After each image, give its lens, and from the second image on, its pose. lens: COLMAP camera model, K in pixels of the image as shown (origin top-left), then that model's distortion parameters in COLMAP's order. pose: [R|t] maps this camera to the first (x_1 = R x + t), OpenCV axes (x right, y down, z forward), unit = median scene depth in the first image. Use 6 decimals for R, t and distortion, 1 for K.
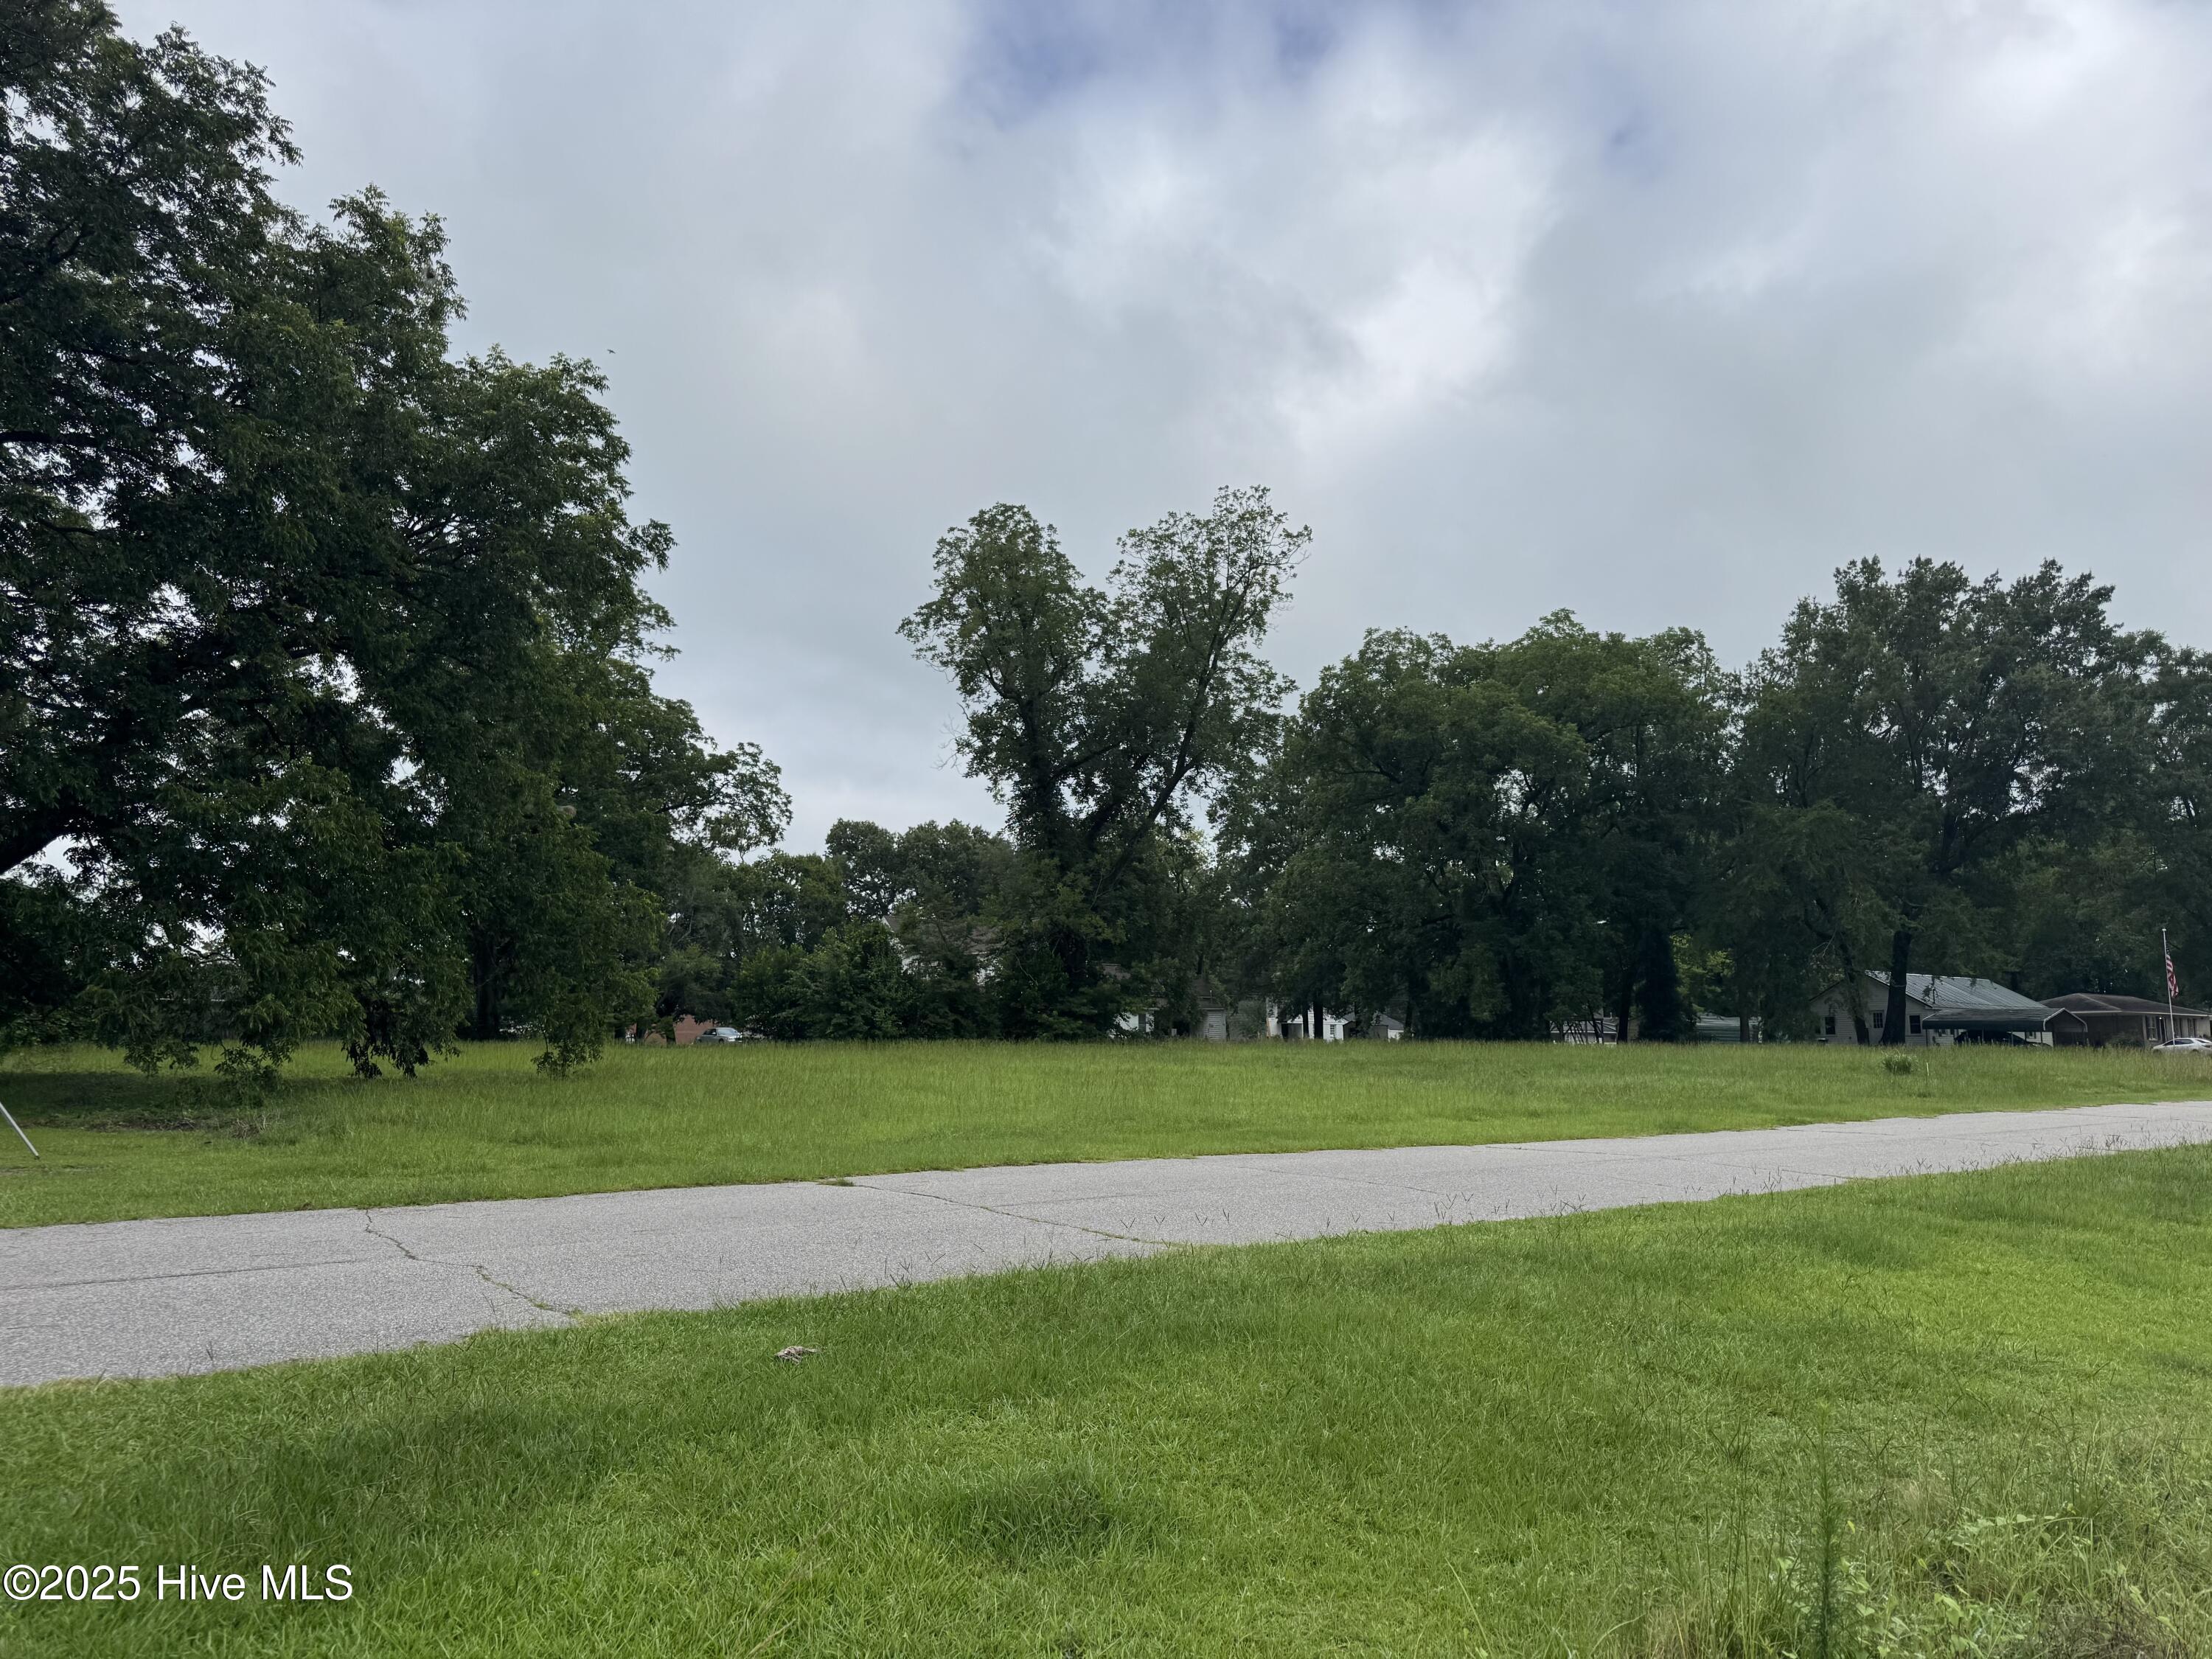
lens RADIAL K [[1546.5, 0, 1109.2], [0, 1546.5, 848.6], [0, 0, 1]] dist [0.147946, -0.247222]
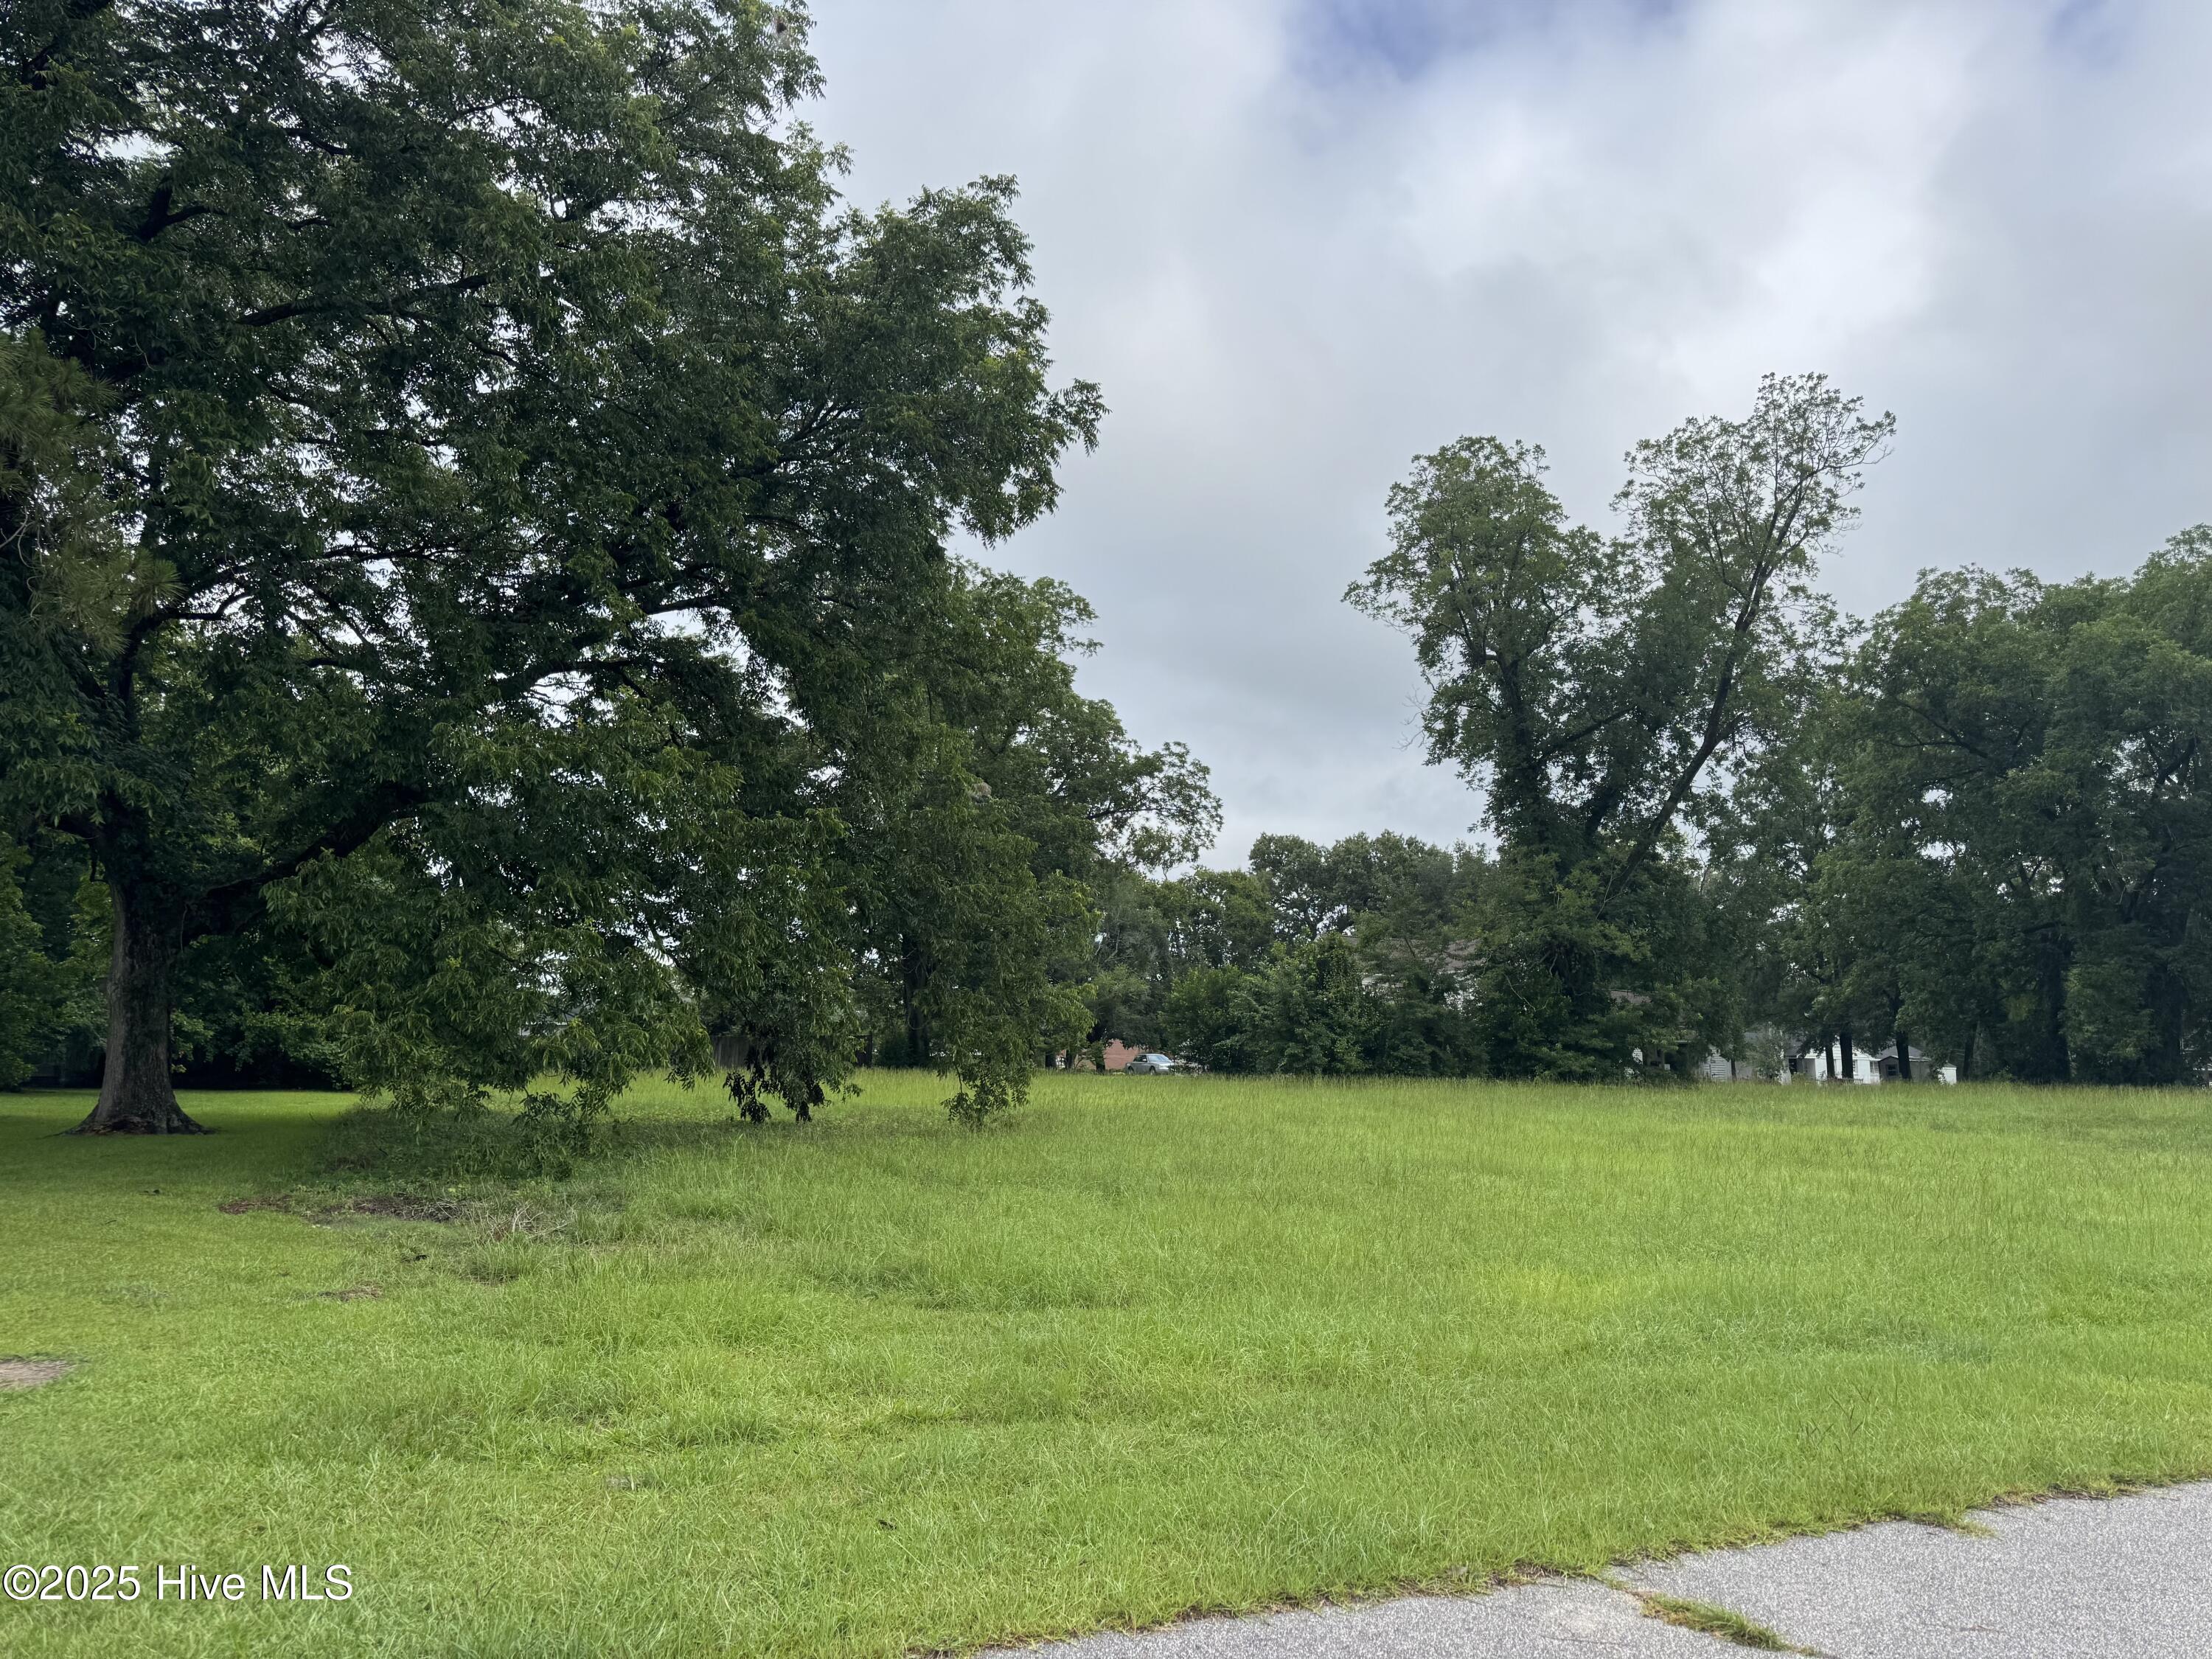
lens RADIAL K [[1546.5, 0, 1109.2], [0, 1546.5, 848.6], [0, 0, 1]] dist [0.147946, -0.247222]
pose [[0.965705, -0.025778, -0.258359, -0.041850], [0.021580, 0.999585, -0.019073, 0.012400], [0.258744, 0.012843, 0.965861, 0.134366]]
